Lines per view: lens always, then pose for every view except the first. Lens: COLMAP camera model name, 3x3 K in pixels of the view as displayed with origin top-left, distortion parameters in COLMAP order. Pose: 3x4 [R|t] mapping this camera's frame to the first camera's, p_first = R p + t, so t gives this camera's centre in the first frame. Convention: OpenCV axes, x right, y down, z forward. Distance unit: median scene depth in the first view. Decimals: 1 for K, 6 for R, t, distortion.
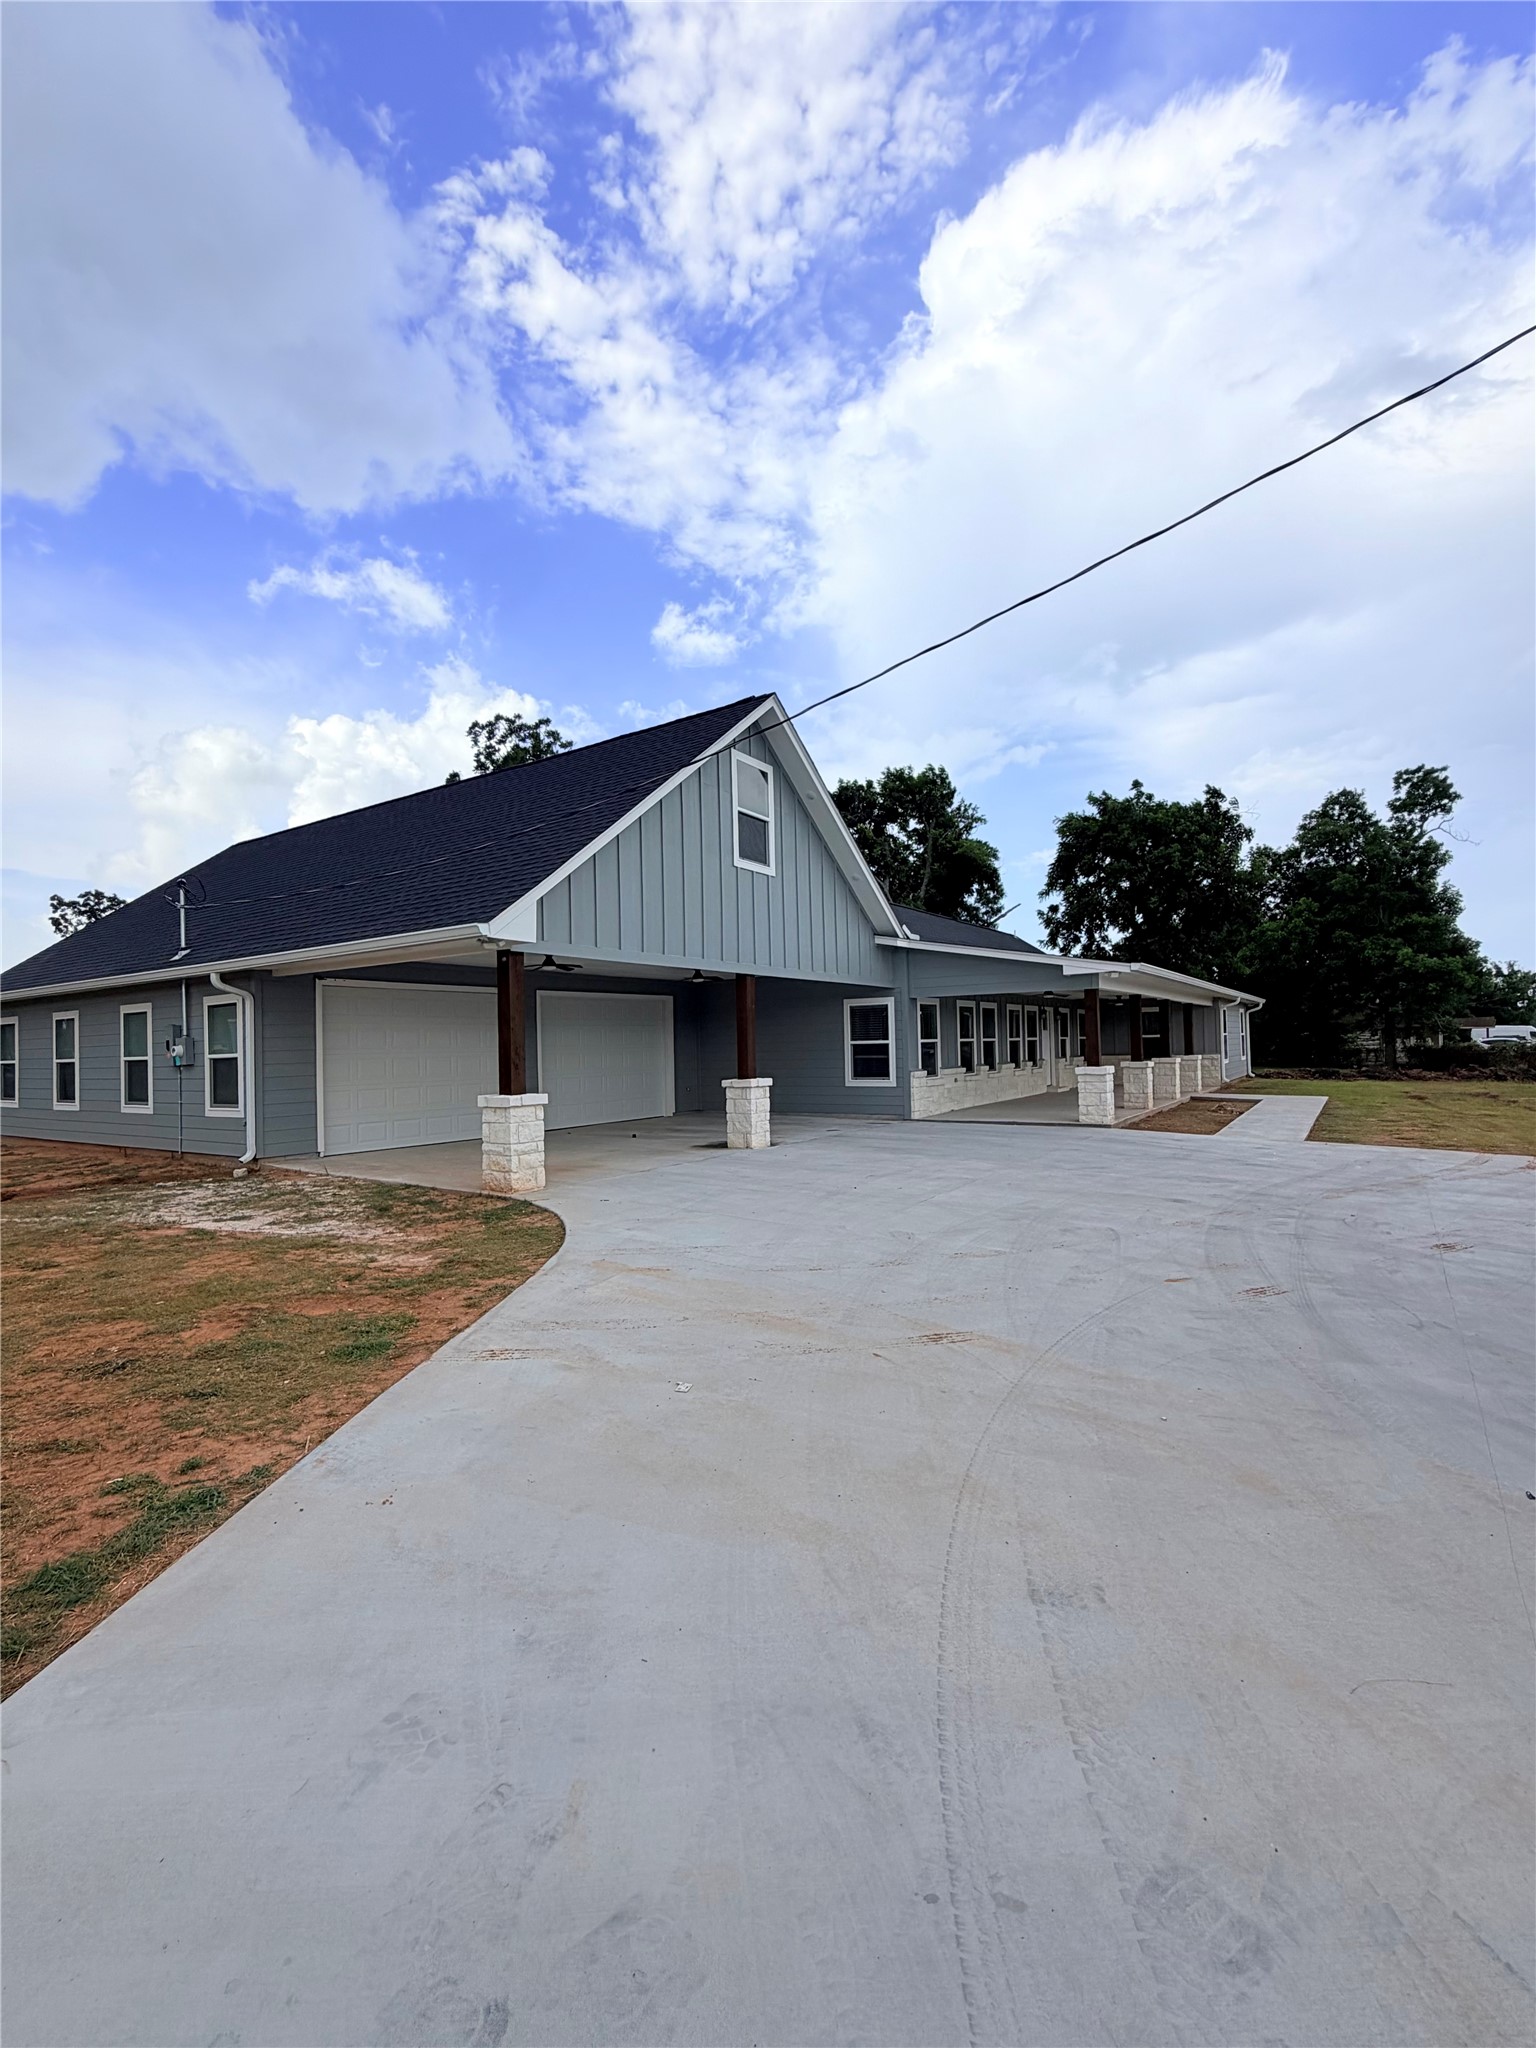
lens RADIAL K [[898.3, 0, 771.4], [0, 898.3, 1034.2], [0, 0, 1]] dist [-0.001390, -0.000366]
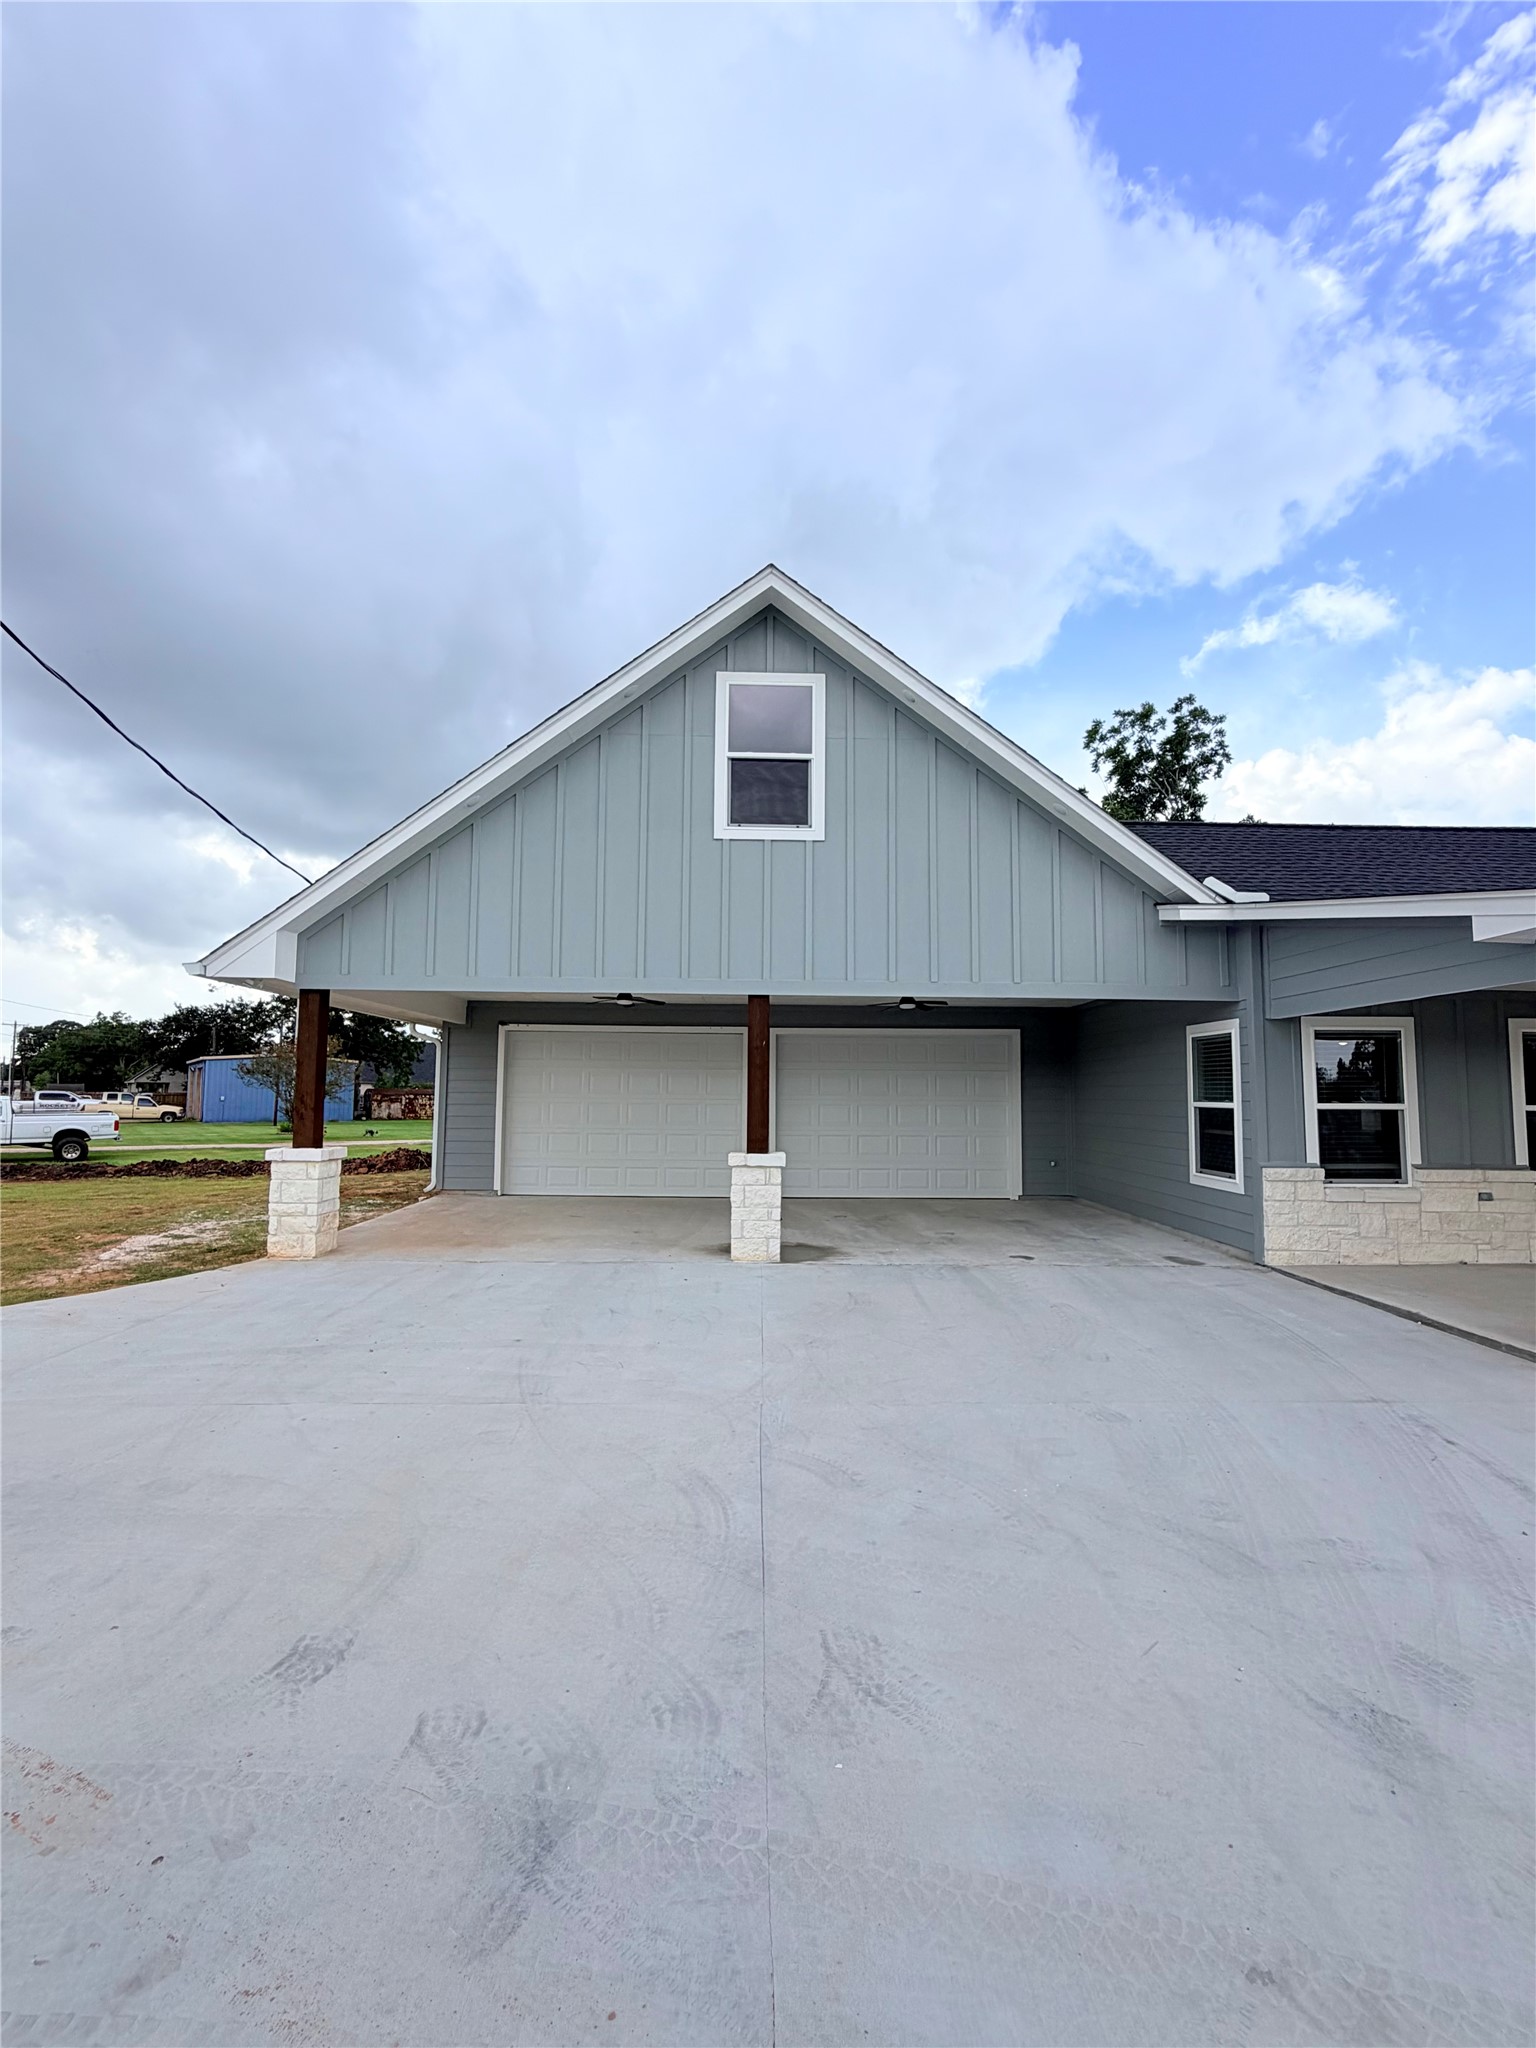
lens RADIAL K [[898.3, 0, 777.9], [0, 898.3, 1024.8], [0, 0, 1]] dist [-0.001390, -0.000366]
pose [[0.577239, -0.038119, -0.815685, 0.424490], [-0.012225, 0.998394, -0.055308, -0.006147], [0.816484, 0.041898, 0.575846, 0.507624]]
